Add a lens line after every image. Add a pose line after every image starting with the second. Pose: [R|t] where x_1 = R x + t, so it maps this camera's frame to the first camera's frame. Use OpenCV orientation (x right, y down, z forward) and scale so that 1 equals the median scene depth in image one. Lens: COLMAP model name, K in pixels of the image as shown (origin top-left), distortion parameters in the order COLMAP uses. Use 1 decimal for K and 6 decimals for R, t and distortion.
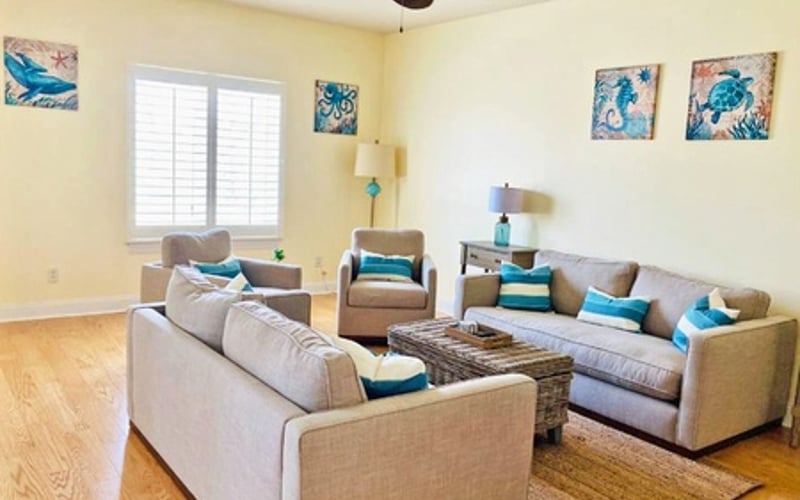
lens RADIAL K [[657.0, 0, 400.5], [0, 657.0, 254.0], [0, 0, 1]] dist [0.001366, -0.018340]
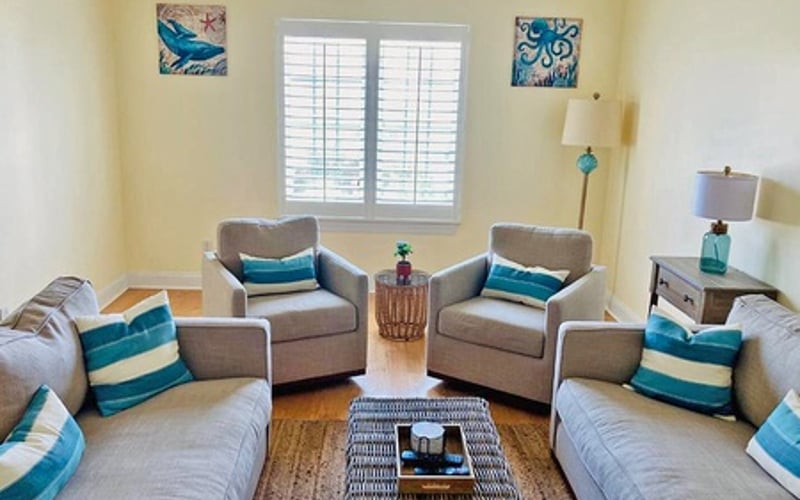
lens RADIAL K [[657.0, 0, 398.4], [0, 657.0, 244.6], [0, 0, 1]] dist [0.001366, -0.018340]
pose [[0.809212, 0.098240, -0.579245, 0.263450], [-0.064233, 0.994804, 0.078985, -0.065134], [0.583995, -0.026709, 0.811318, 0.356190]]
